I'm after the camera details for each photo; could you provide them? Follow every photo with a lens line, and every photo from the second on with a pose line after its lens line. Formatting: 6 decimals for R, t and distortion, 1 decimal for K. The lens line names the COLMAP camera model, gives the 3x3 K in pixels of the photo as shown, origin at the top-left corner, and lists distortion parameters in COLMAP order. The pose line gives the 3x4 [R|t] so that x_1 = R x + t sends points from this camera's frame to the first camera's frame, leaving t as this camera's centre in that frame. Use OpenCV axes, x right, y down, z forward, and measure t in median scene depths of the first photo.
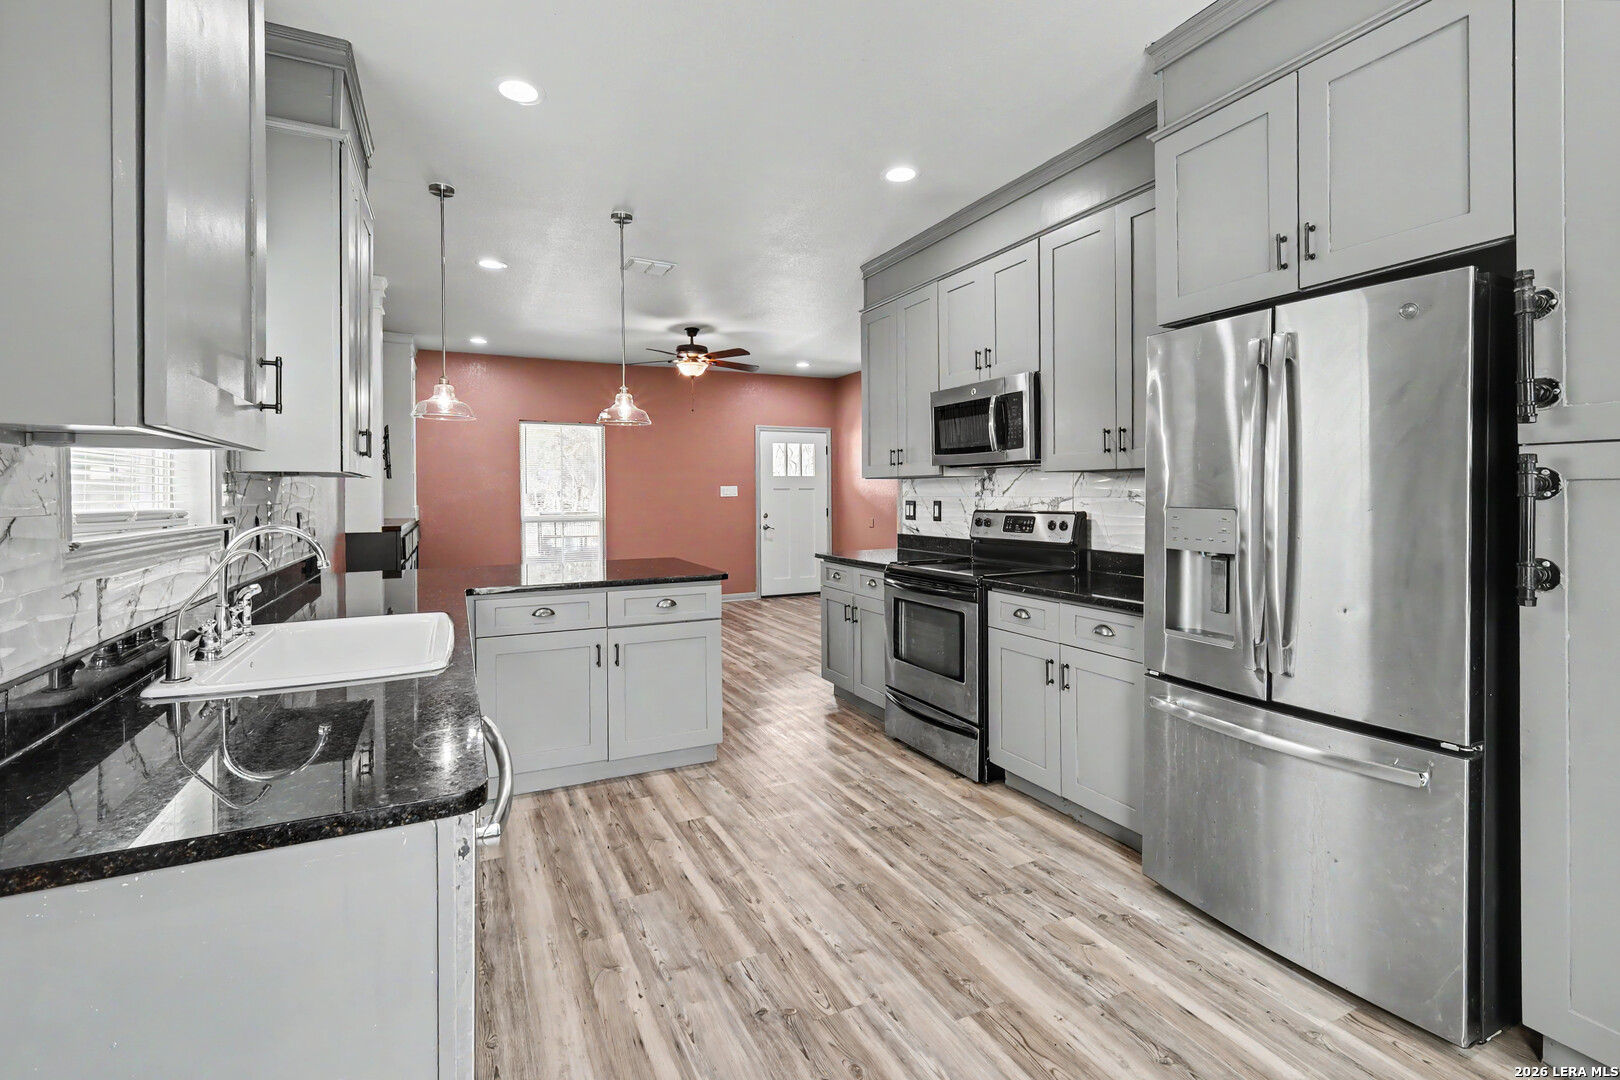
lens RADIAL K [[726.8, 0, 811.5], [0, 726.8, 512.0], [0, 0, 1]] dist [0.000552, 0.000045]
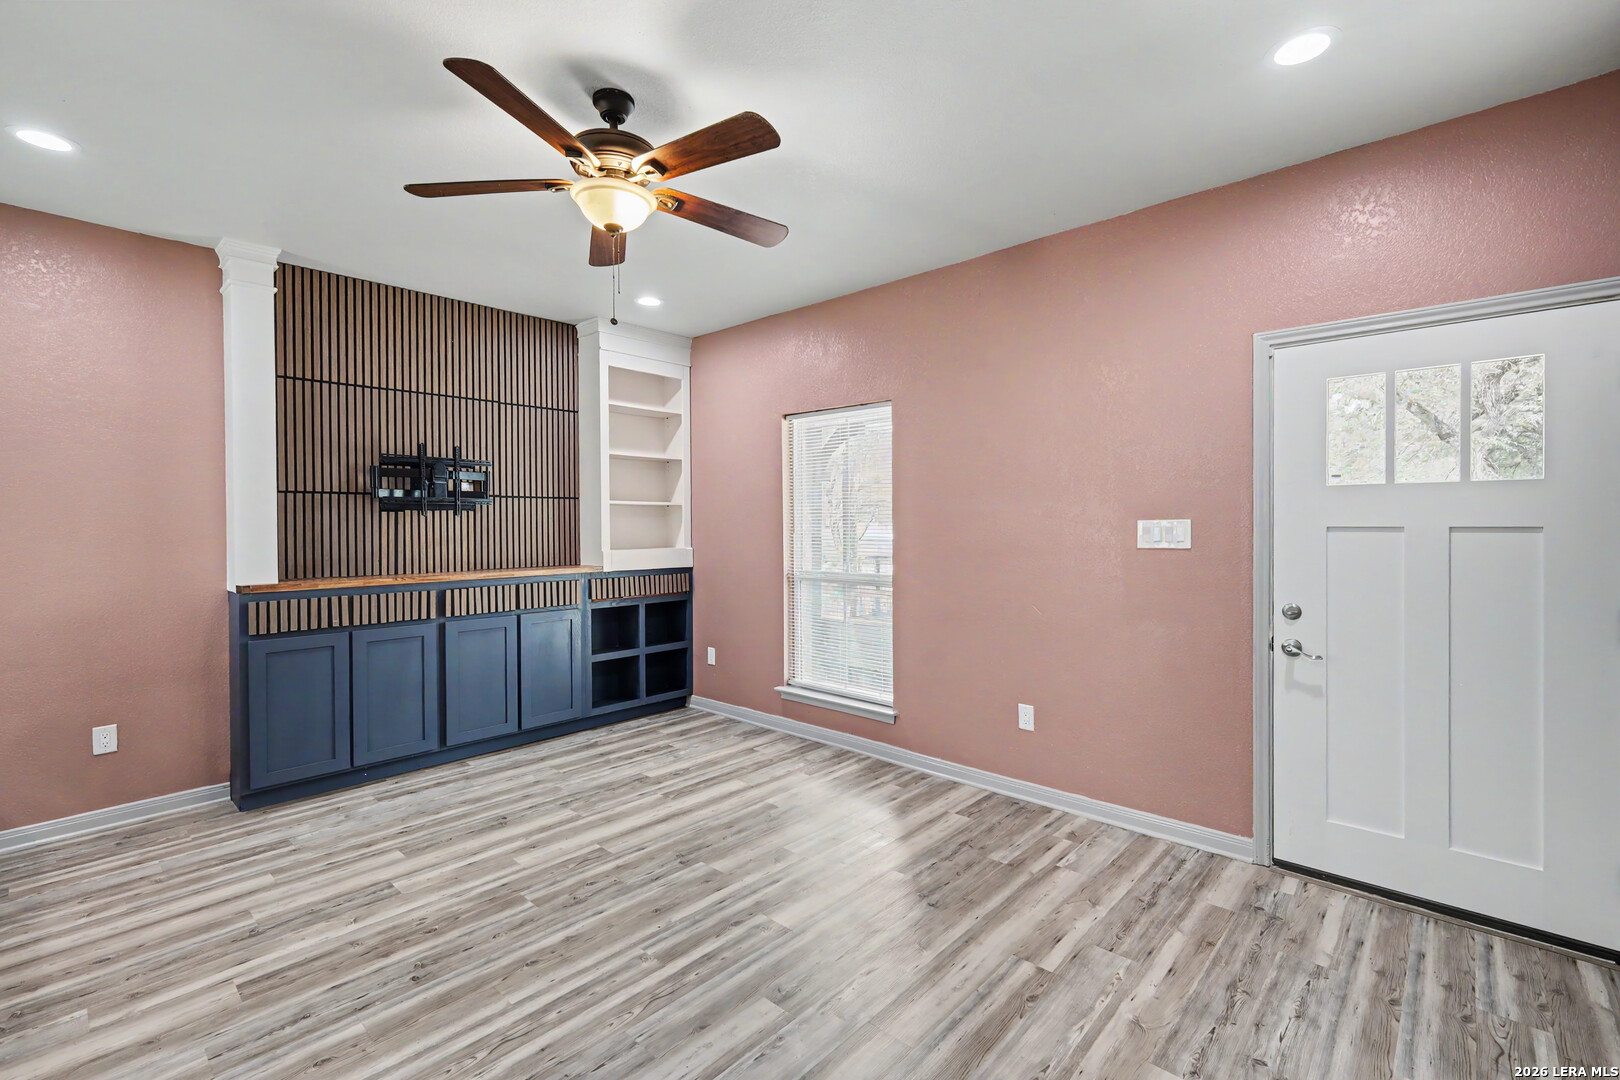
lens RADIAL K [[710.4, 0, 813.4], [0, 710.4, 525.8], [0, 0, 1]] dist [0.000369, -0.000027]
pose [[0.367517, 0.011120, -0.929951, 0.343820], [-0.021458, 0.999764, 0.003475, -0.067254], [0.929769, 0.018678, 0.367668, 1.574373]]
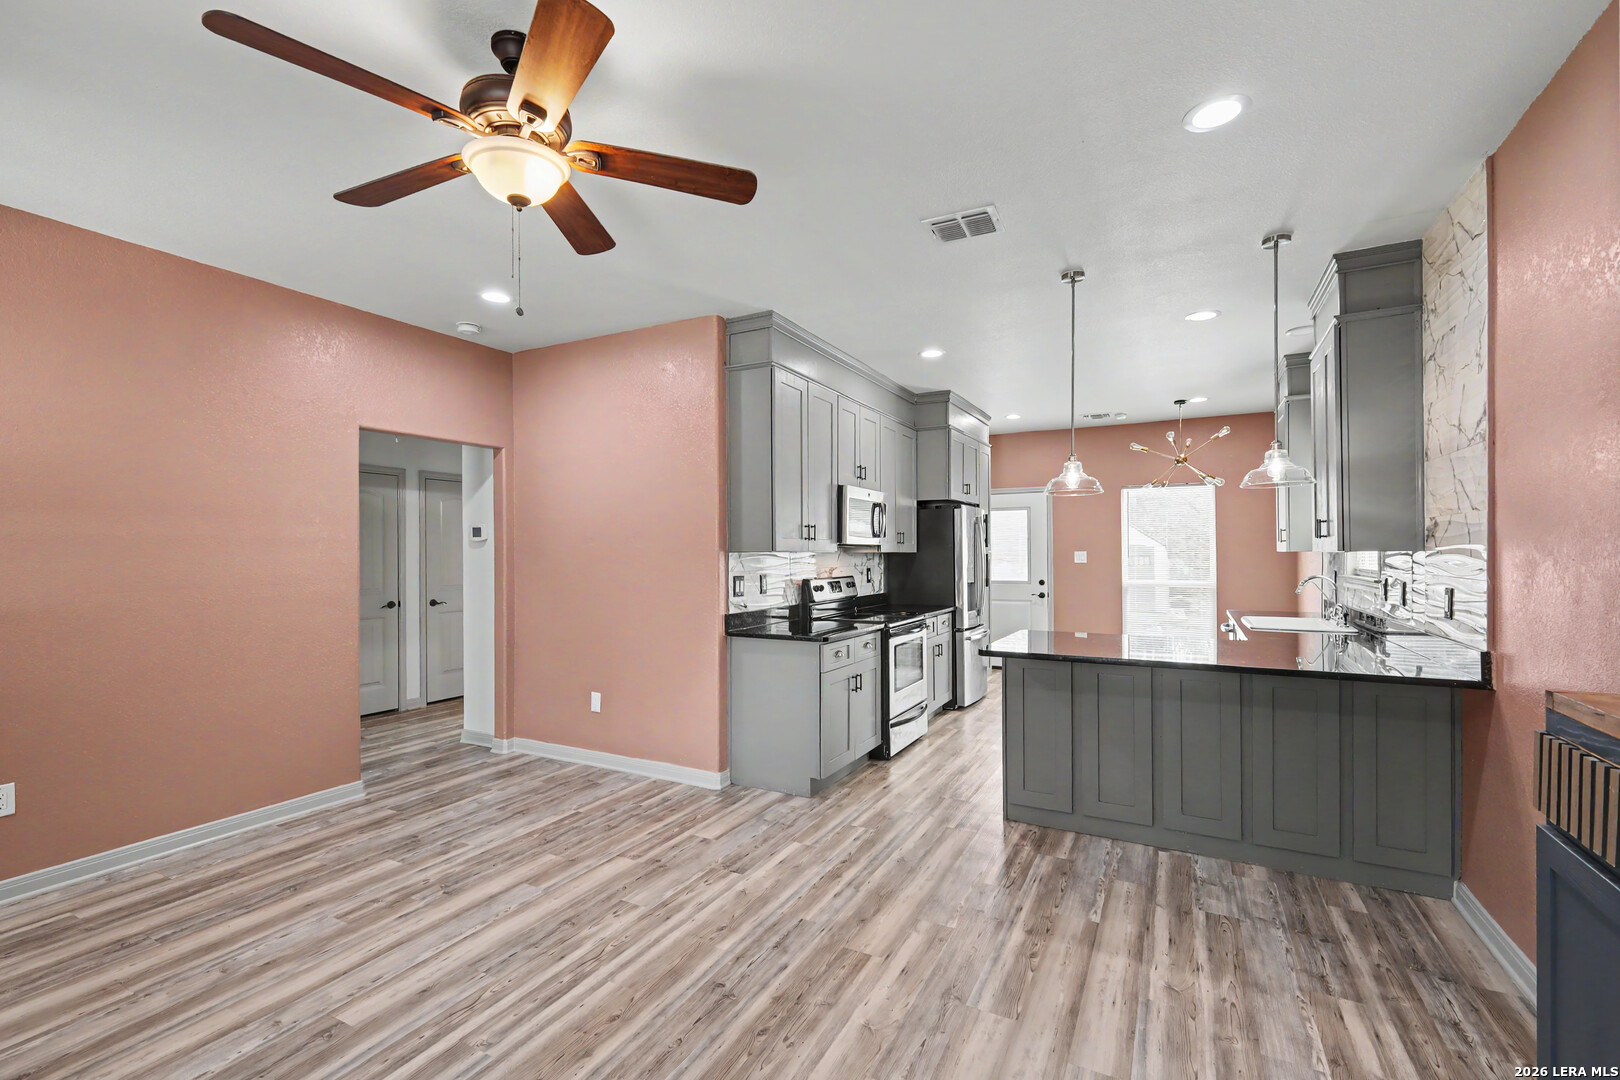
lens RADIAL K [[713.3, 0, 808.7], [0, 713.3, 547.8], [0, 0, 1]] dist [0.000747, -0.000134]
pose [[-0.586632, 0.014439, 0.809725, -0.784937], [0.027512, 0.999619, 0.002106, -0.061128], [-0.809386, 0.023513, -0.586806, 1.767798]]
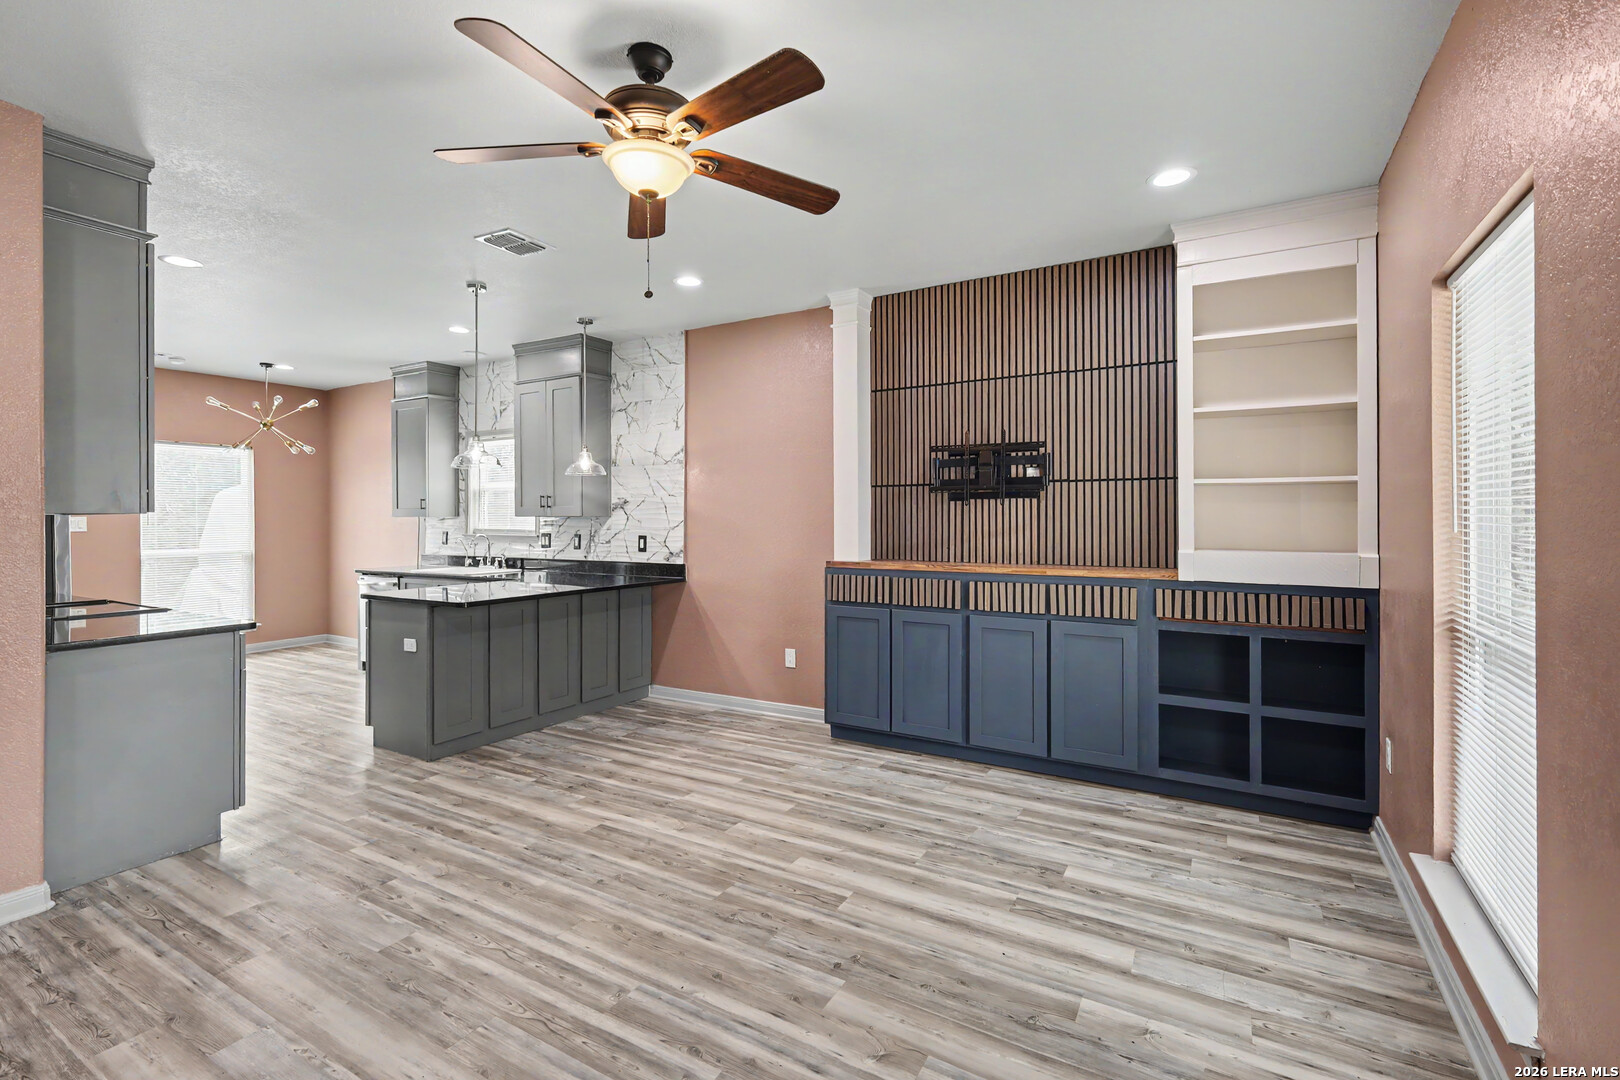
lens RADIAL K [[726.8, 0, 811.5], [0, 726.8, 512.0], [0, 0, 1]] dist [0.000552, 0.000045]
pose [[-0.831382, 0.006803, -0.555660, -0.059643], [-0.004671, 0.999804, 0.019229, -0.074462], [0.555682, 0.018582, -0.831187, 2.174332]]
